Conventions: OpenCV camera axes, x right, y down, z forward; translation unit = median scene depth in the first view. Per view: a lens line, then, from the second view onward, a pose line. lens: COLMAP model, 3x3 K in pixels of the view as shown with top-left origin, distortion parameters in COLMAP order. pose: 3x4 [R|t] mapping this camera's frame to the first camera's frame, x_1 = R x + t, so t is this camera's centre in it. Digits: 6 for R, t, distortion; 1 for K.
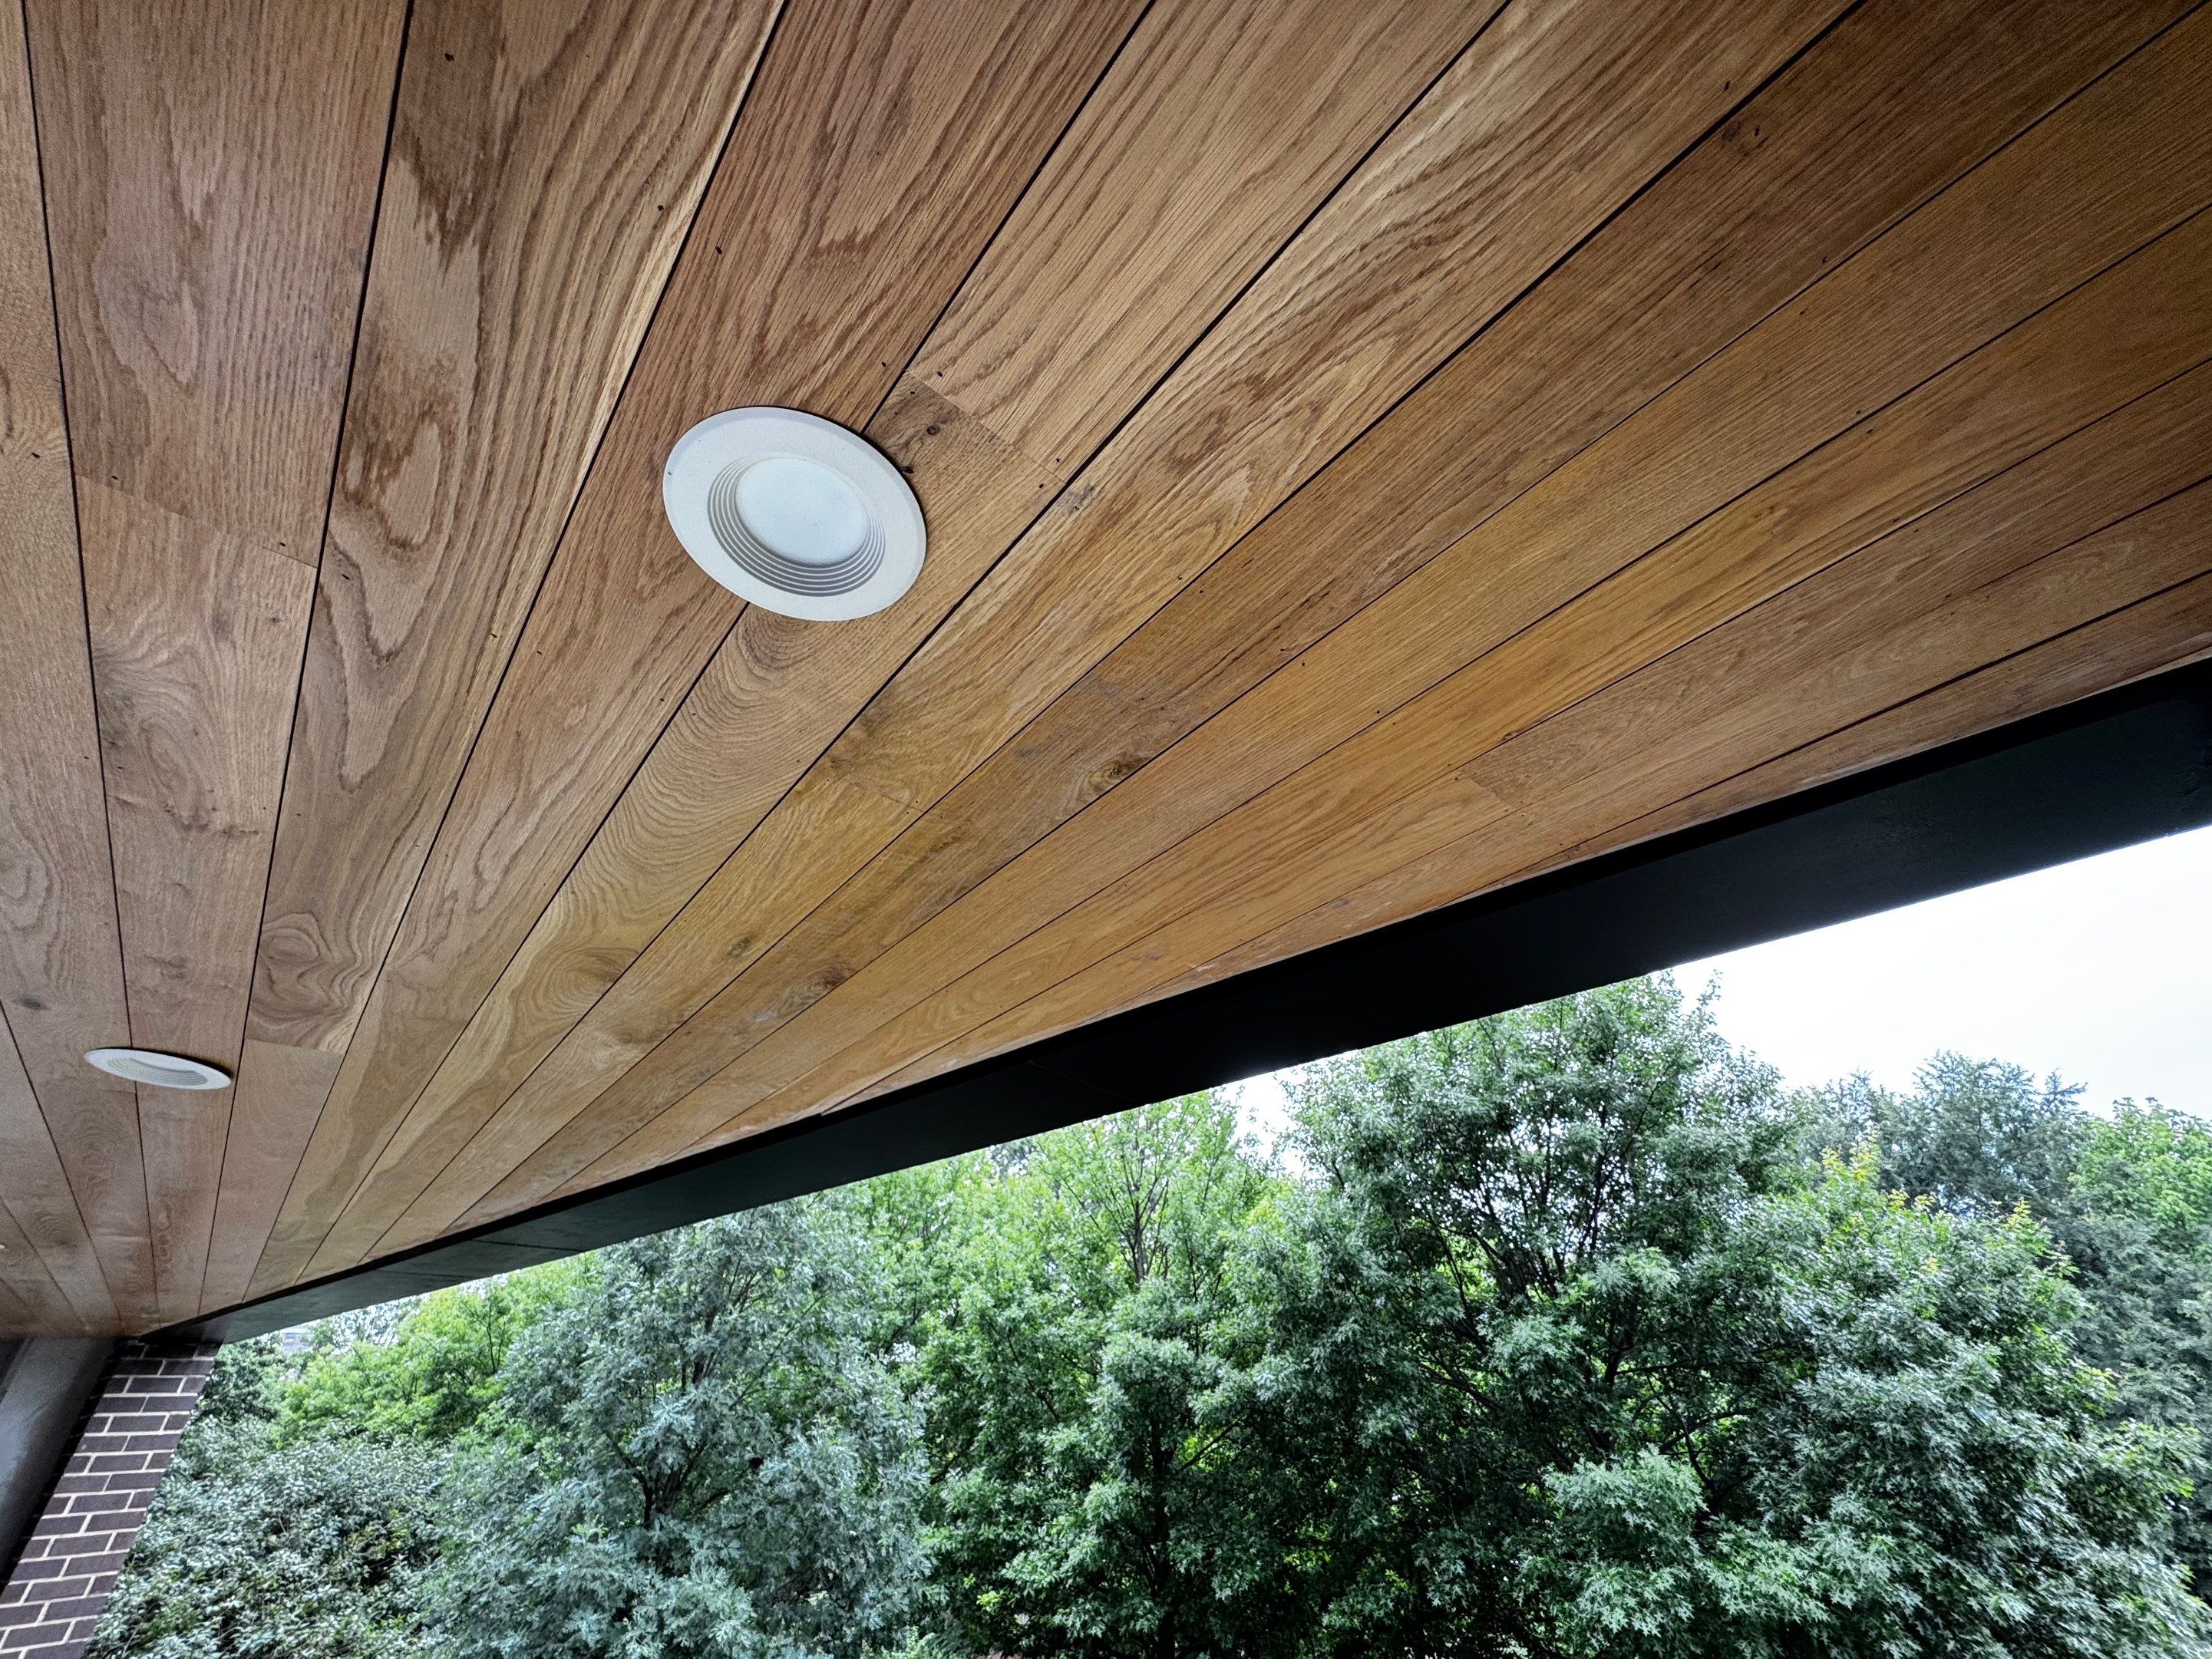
lens RADIAL K [[886.1, 0, 1106.0], [0, 886.1, 829.5], [0, 0, 1]] dist [-0.002546, -0.000246]
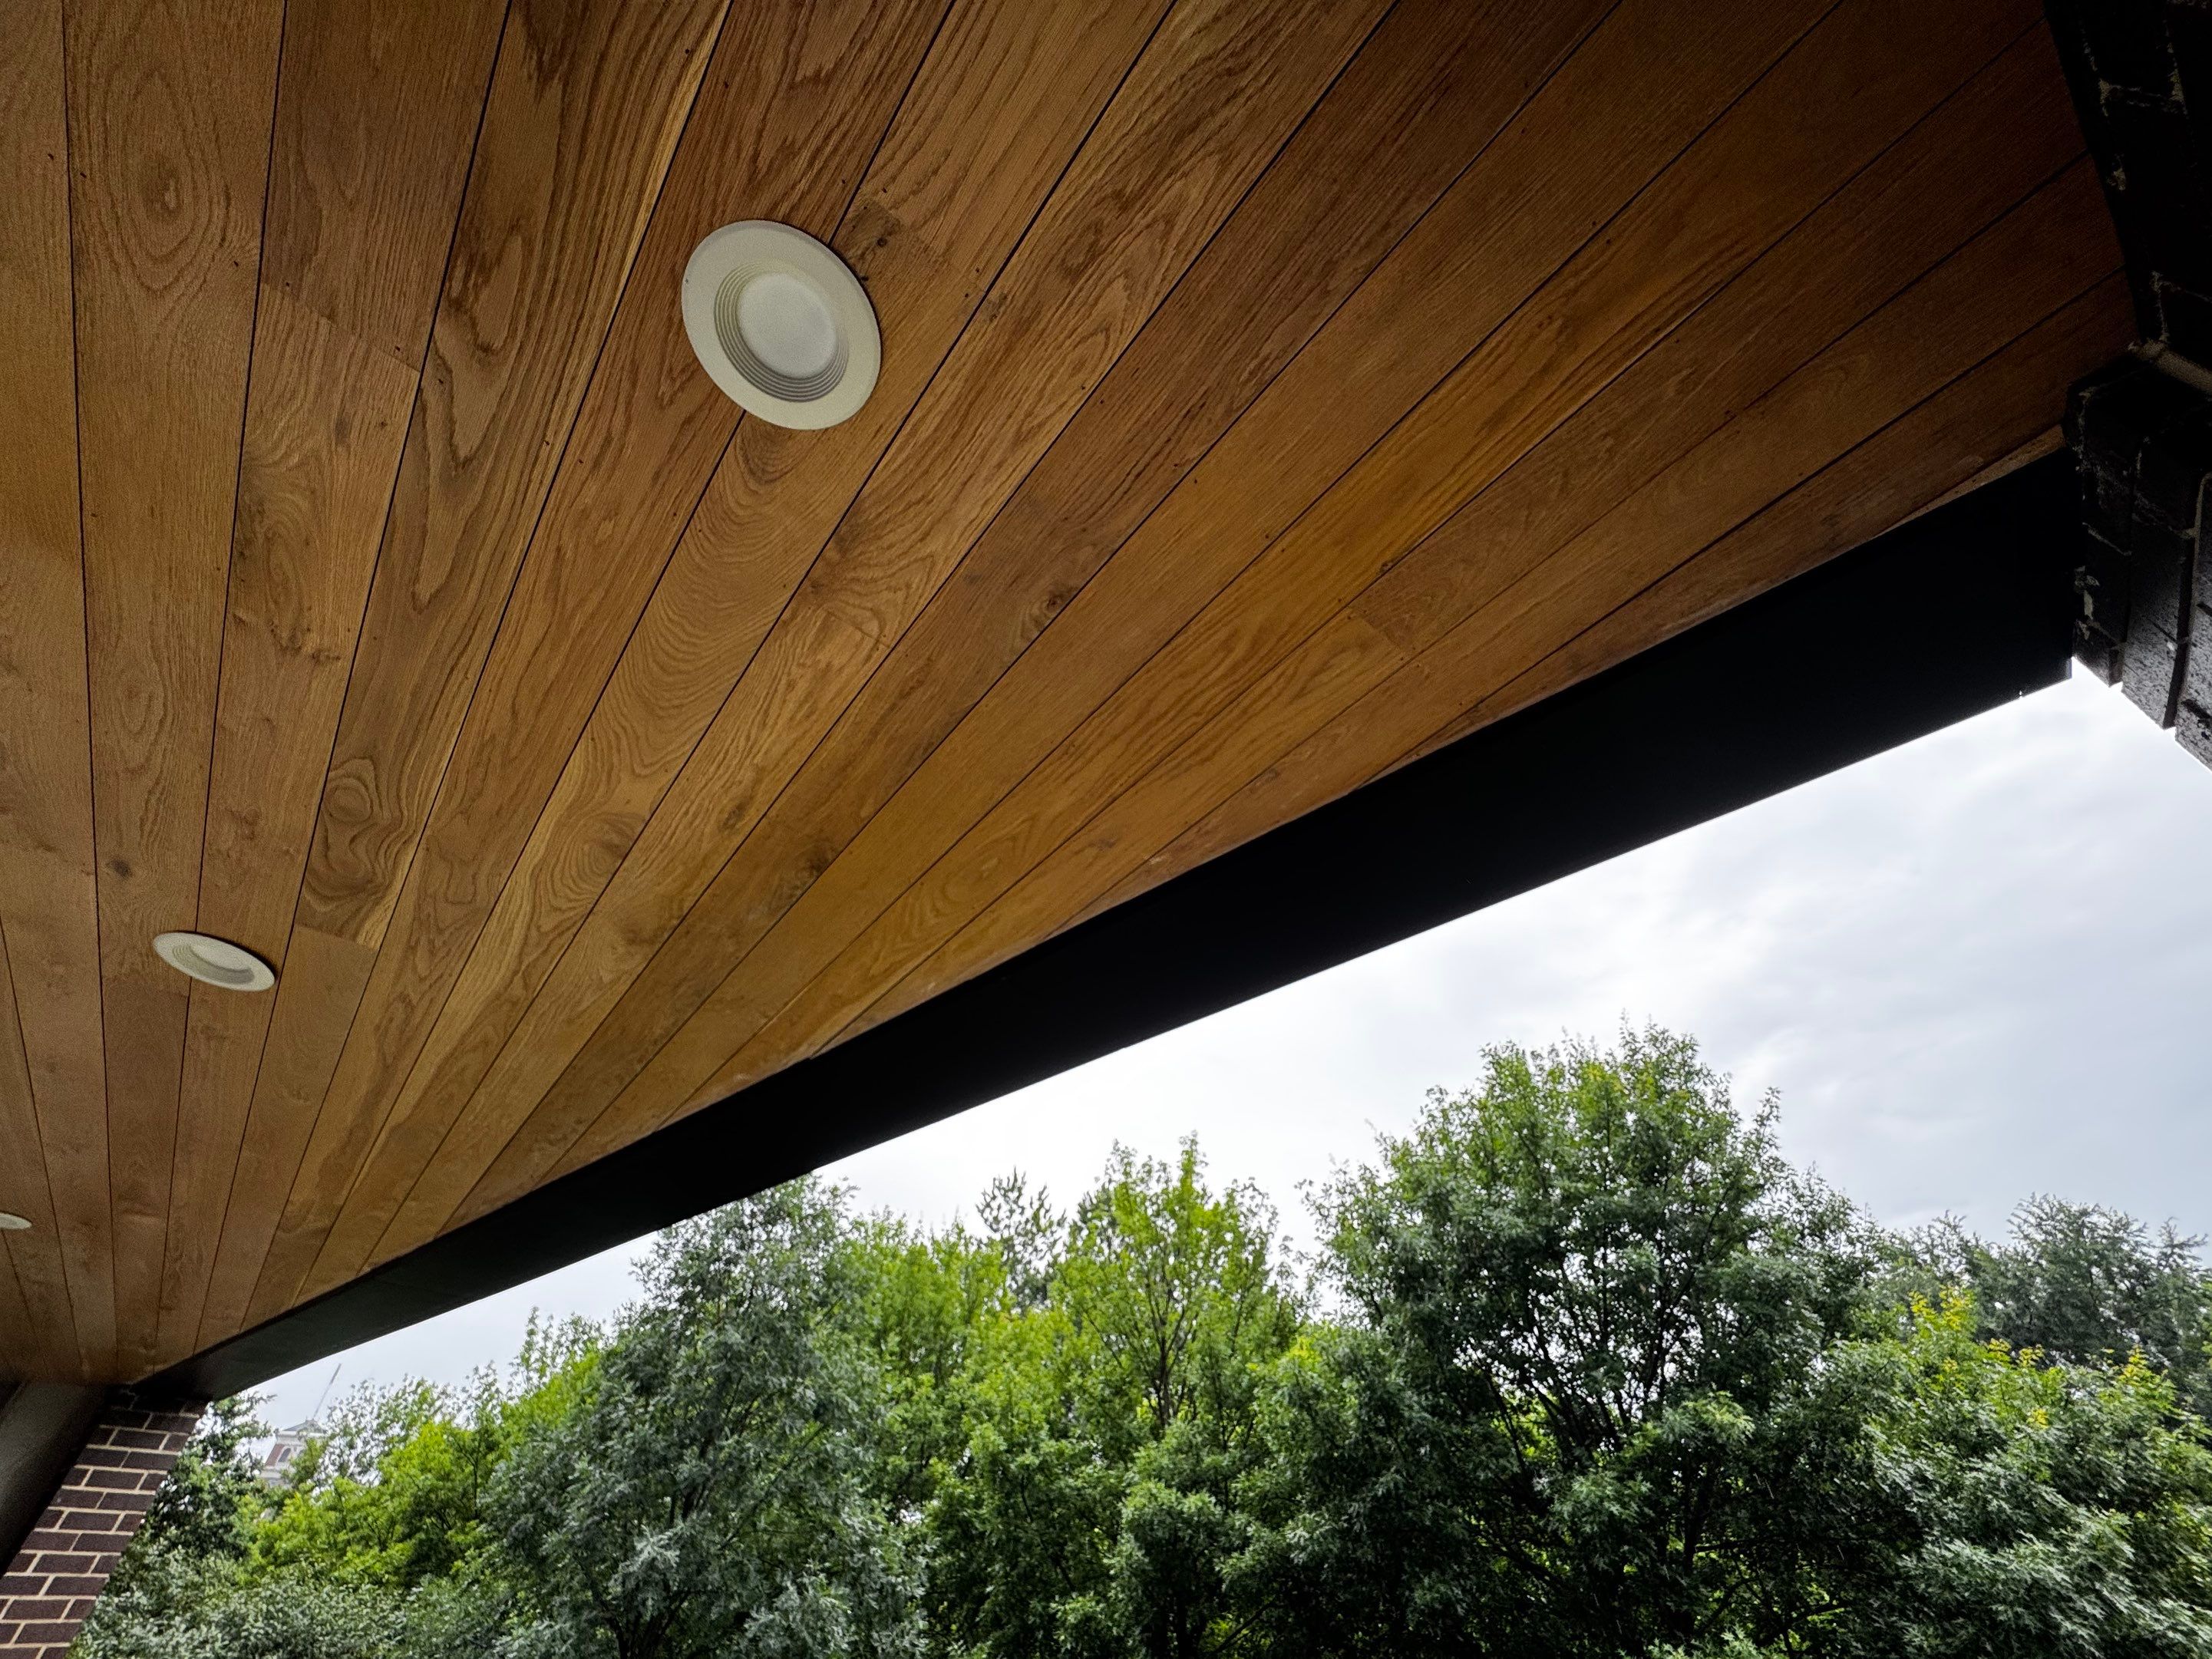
lens RADIAL K [[889.0, 0, 1106.0], [0, 889.0, 829.5], [0, 0, 1]] dist [-0.004823, 0.000424]
pose [[0.999154, 0.009934, -0.039896, 0.015151], [-0.015485, 0.989840, -0.141339, 0.045179], [0.038087, 0.141838, 0.989157, -0.013667]]
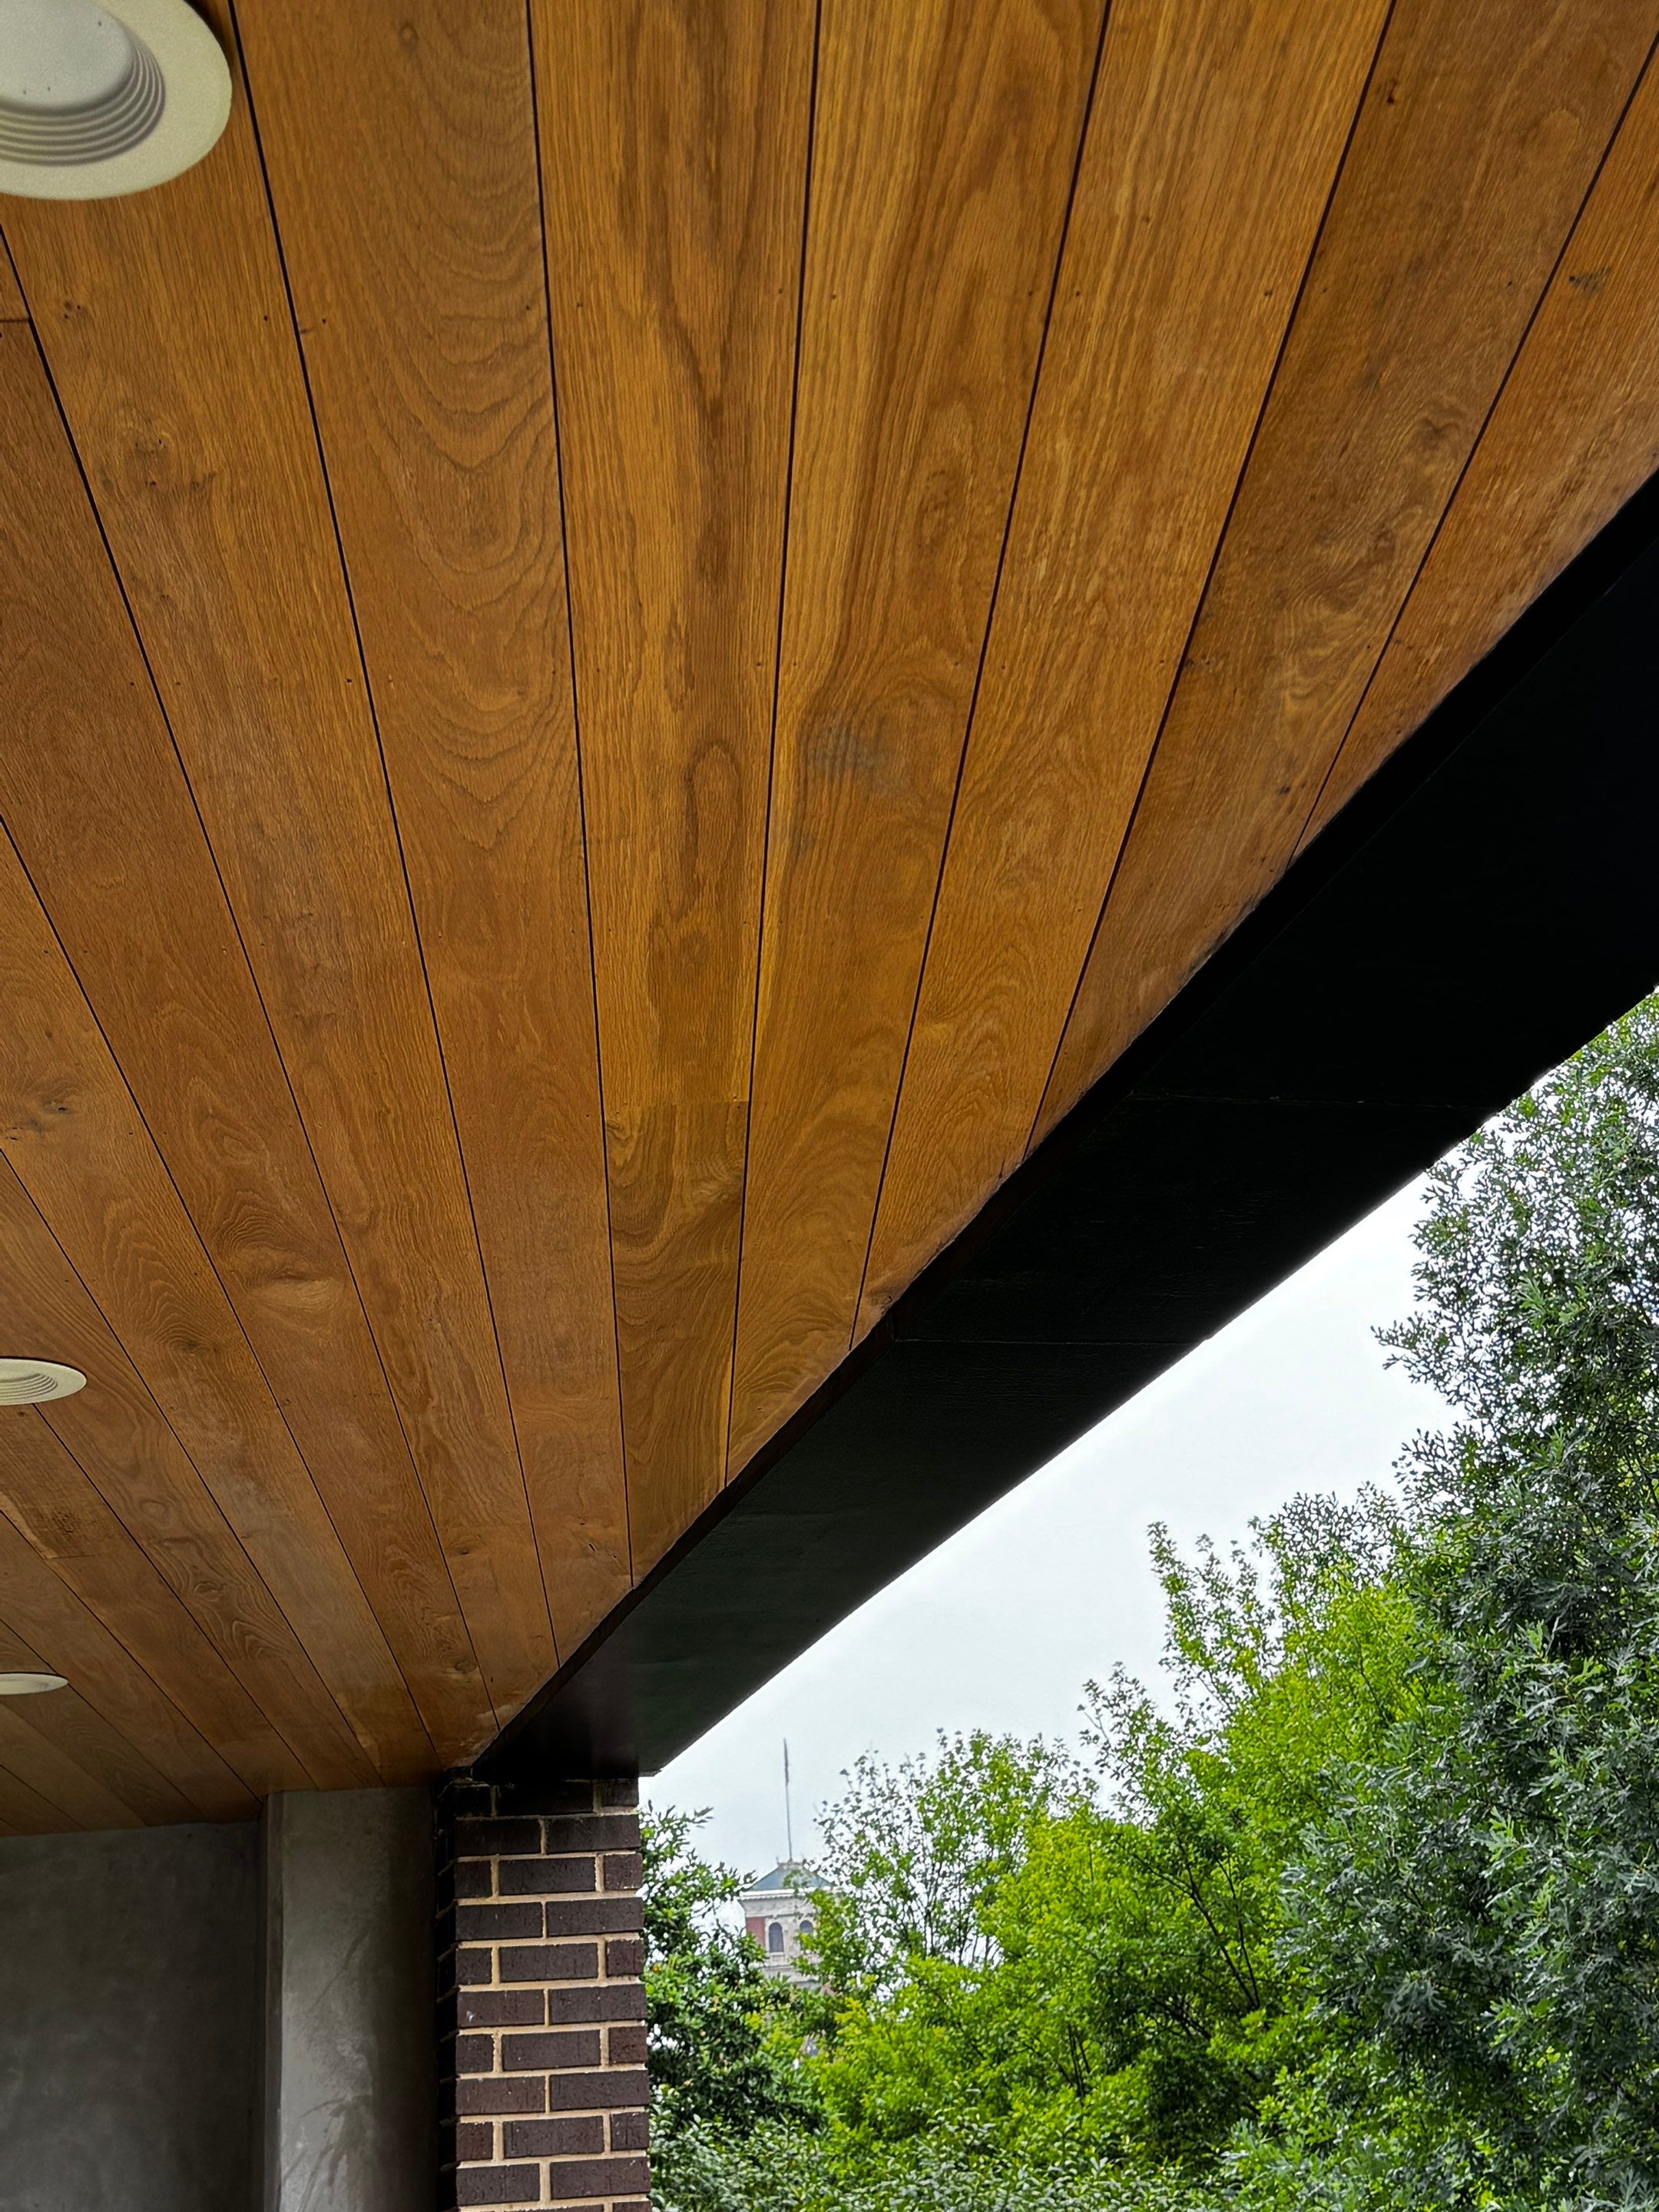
lens RADIAL K [[3033.0, 0, 829.5], [0, 3033.0, 1106.0], [0, 0, 1]] dist [0.144090, -0.033036]
pose [[0.788877, -0.222662, -0.572796, -0.074137], [0.363824, 0.920379, 0.143296, 0.094894], [0.495283, -0.321440, 0.807076, 0.046616]]
